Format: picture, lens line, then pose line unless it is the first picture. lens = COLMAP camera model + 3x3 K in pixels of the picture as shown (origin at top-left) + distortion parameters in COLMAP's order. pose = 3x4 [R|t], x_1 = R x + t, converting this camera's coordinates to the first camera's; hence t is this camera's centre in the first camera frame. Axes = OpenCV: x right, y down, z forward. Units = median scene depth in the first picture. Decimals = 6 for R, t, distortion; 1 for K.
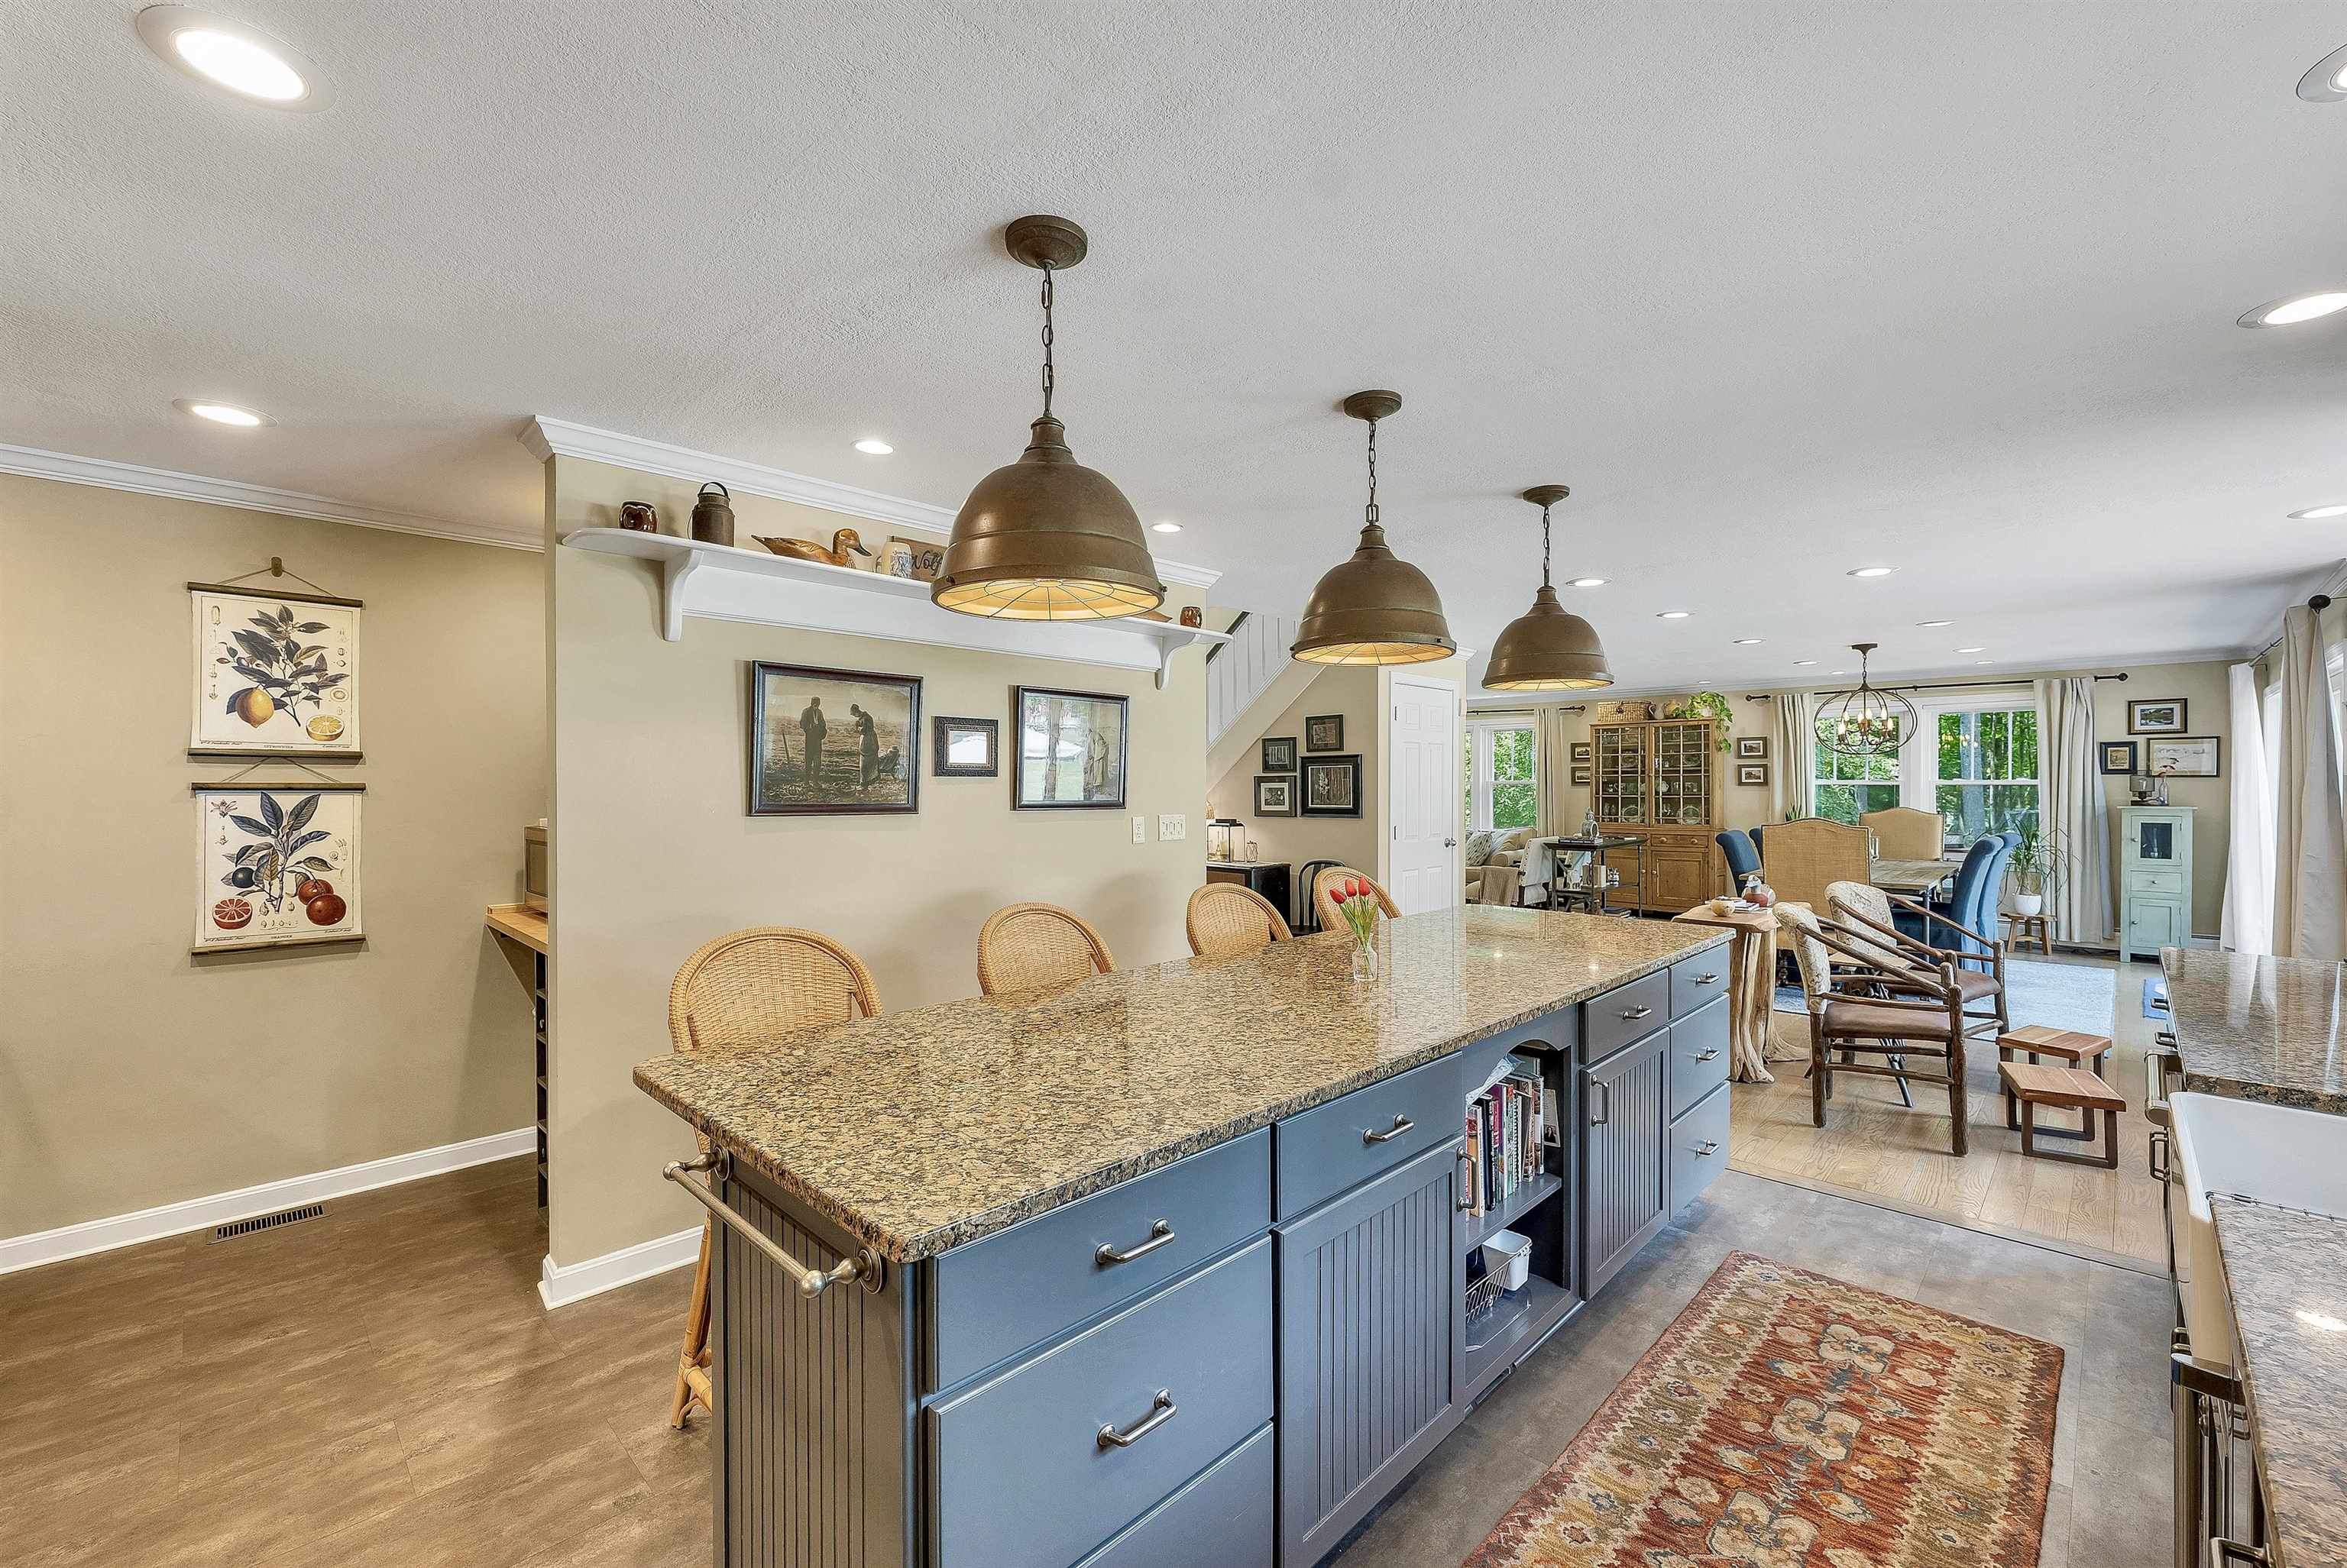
lens RADIAL K [[952.7, 0, 1178.0], [0, 952.7, 788.0], [0, 0, 1]] dist [-0.001230, -0.000120]
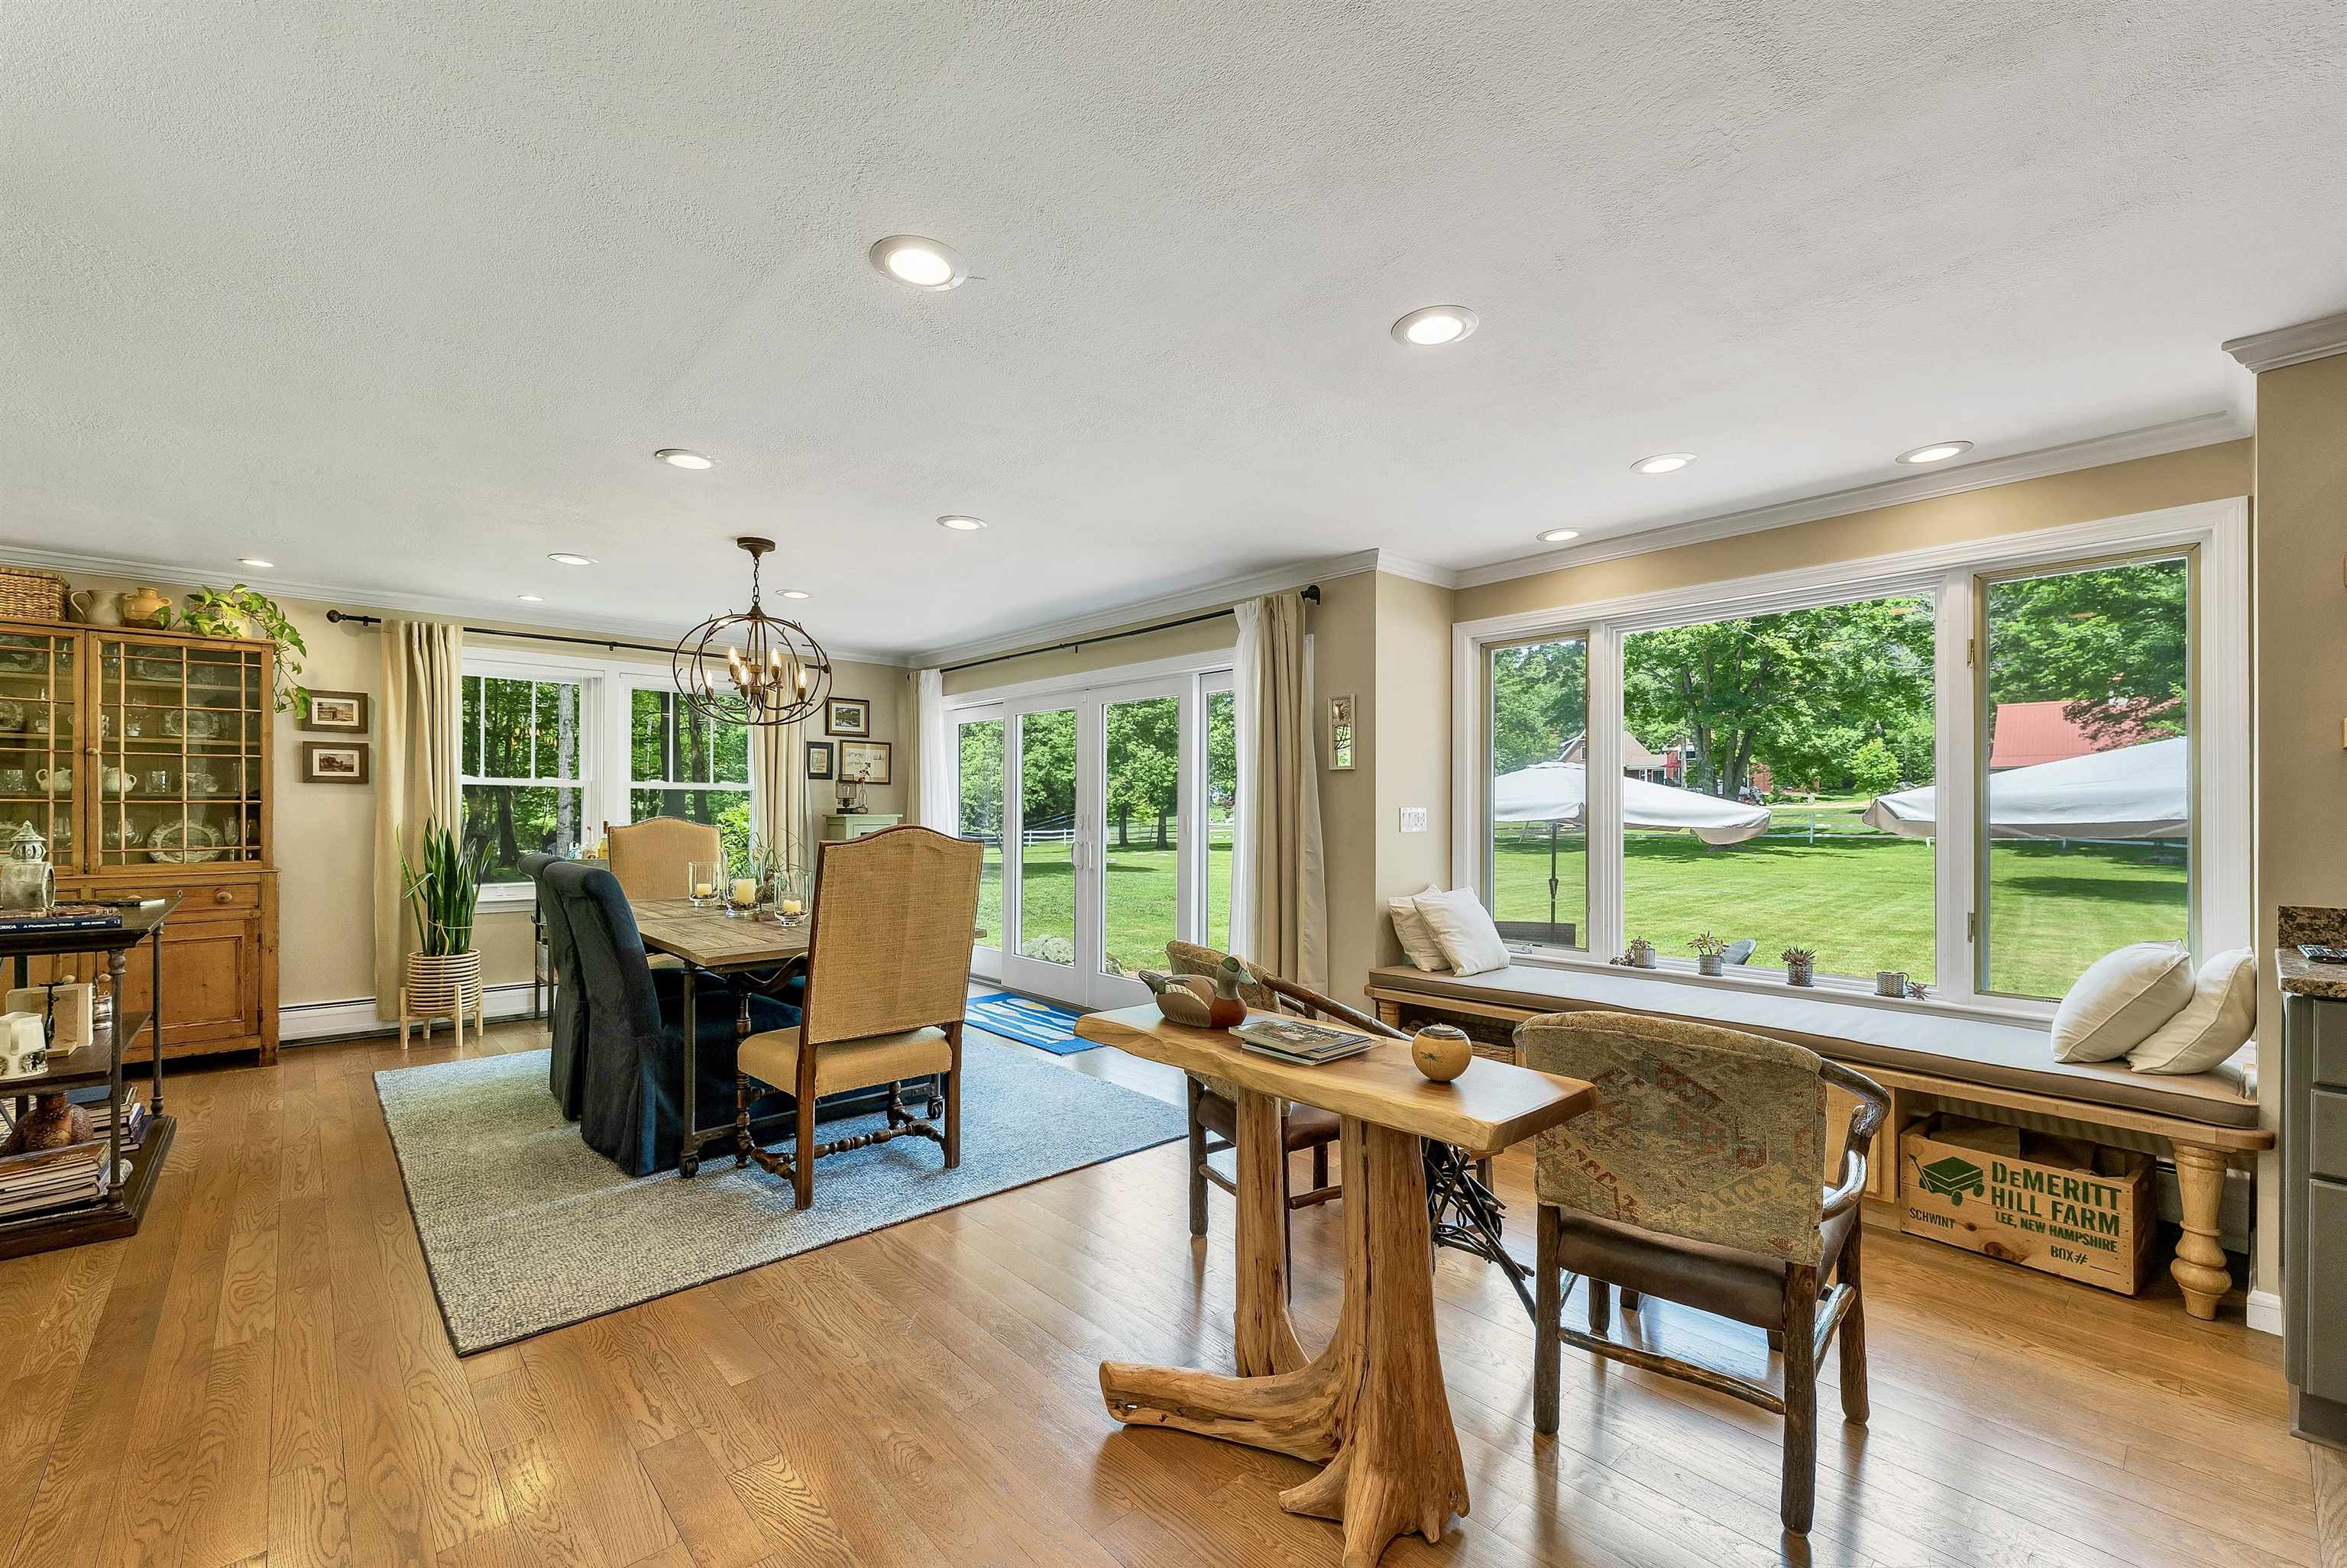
lens RADIAL K [[961.5, 0, 1173.9], [0, 961.5, 809.3], [0, 0, 1]] dist [-0.001670, -0.000211]
pose [[0.049146, 0.006755, 0.998769, 0.120999], [0.000879, 0.999976, -0.006806, 0.021534], [-0.998791, 0.001212, 0.049139, 0.671707]]
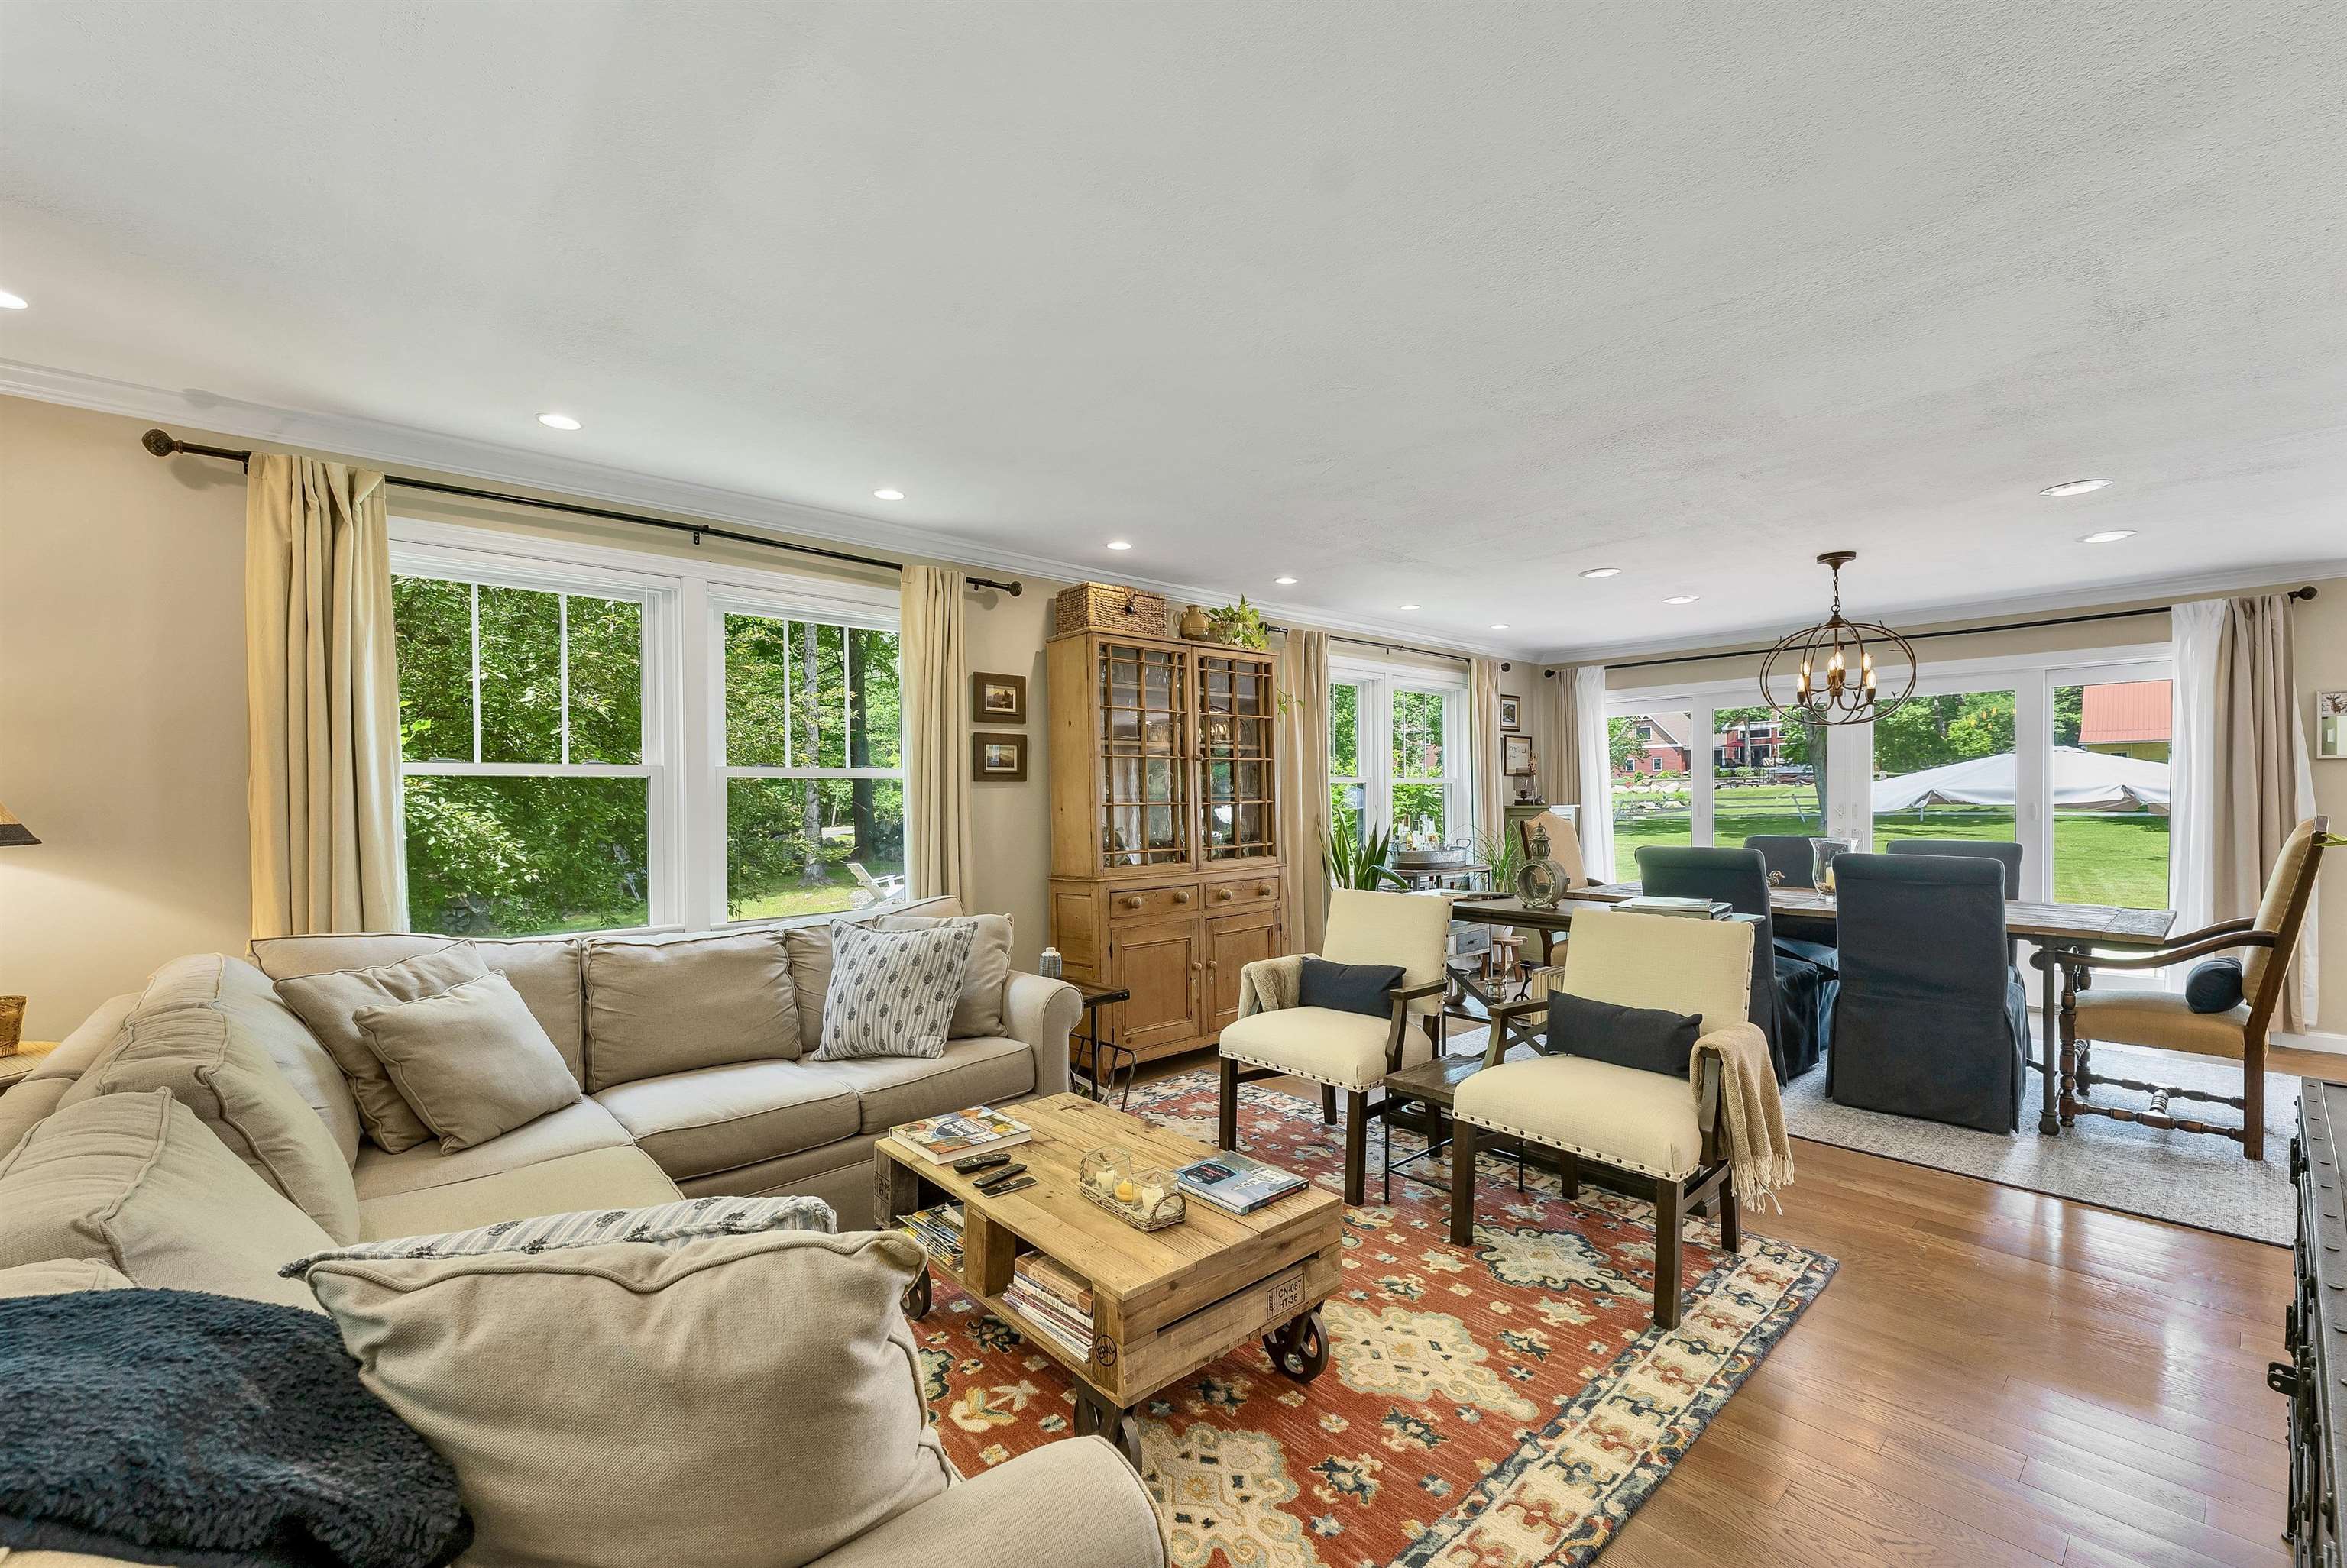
lens RADIAL K [[961.5, 0, 1173.9], [0, 961.5, 809.3], [0, 0, 1]] dist [-0.001670, -0.000211]
pose [[0.066896, -0.008026, 0.997728, 0.033488], [0.014539, 0.999869, 0.007068, 0.011126], [-0.997654, 0.014034, 0.067004, 1.340206]]
